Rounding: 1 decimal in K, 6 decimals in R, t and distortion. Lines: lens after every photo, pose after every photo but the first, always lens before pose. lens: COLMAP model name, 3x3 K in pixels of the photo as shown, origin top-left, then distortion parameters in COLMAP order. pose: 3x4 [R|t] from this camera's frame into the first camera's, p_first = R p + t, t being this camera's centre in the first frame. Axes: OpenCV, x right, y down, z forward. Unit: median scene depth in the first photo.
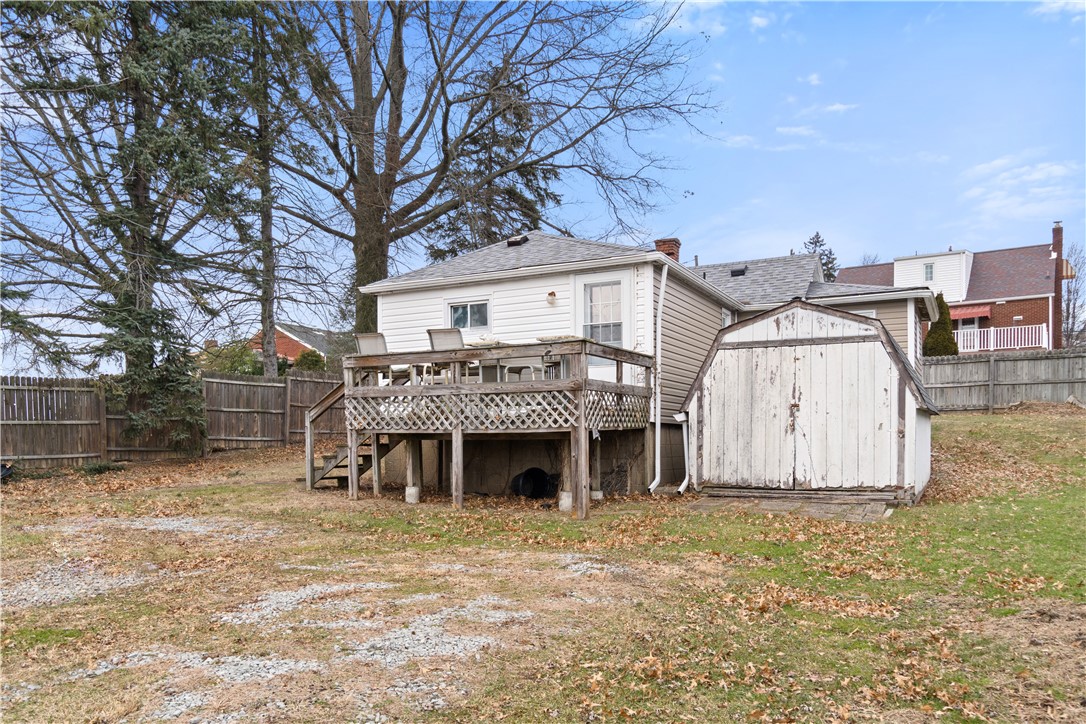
lens RADIAL K [[865.5, 0, 542.0], [0, 865.5, 369.7], [0, 0, 1]] dist [0.002547, -0.008317]
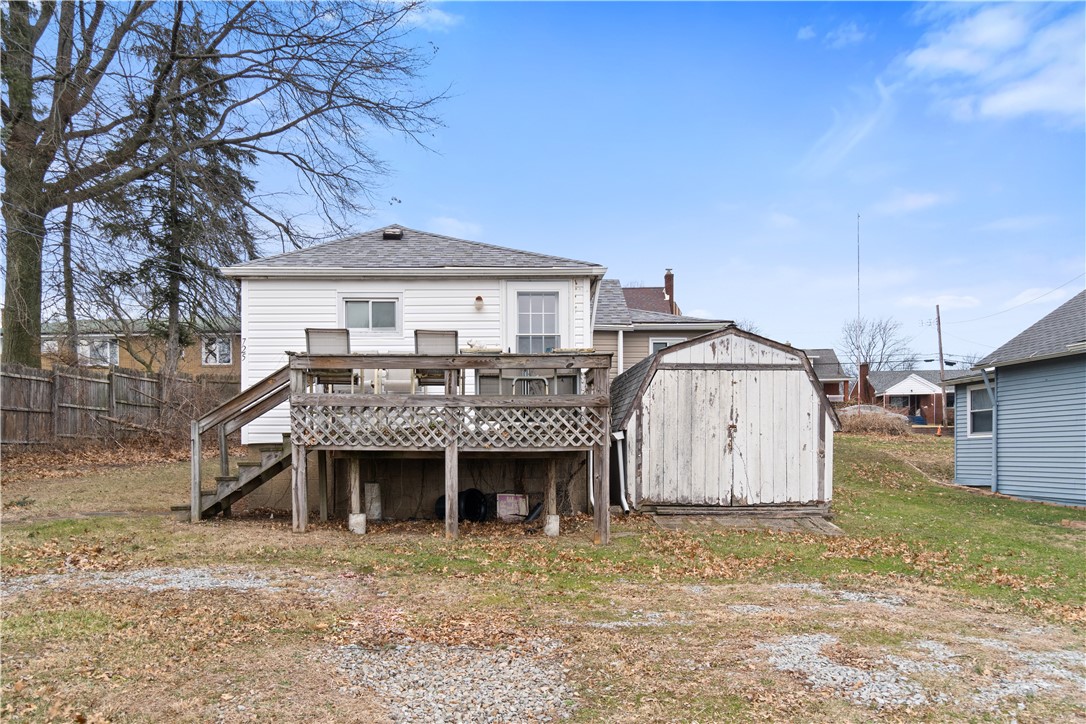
lens RADIAL K [[865.5, 0, 544.3], [0, 865.5, 369.8], [0, 0, 1]] dist [0.002547, -0.008317]
pose [[0.872363, 0.051374, 0.486152, -0.425829], [-0.045286, 0.998679, -0.024273, 0.008244], [-0.486757, -0.000841, 0.873537, 0.186203]]
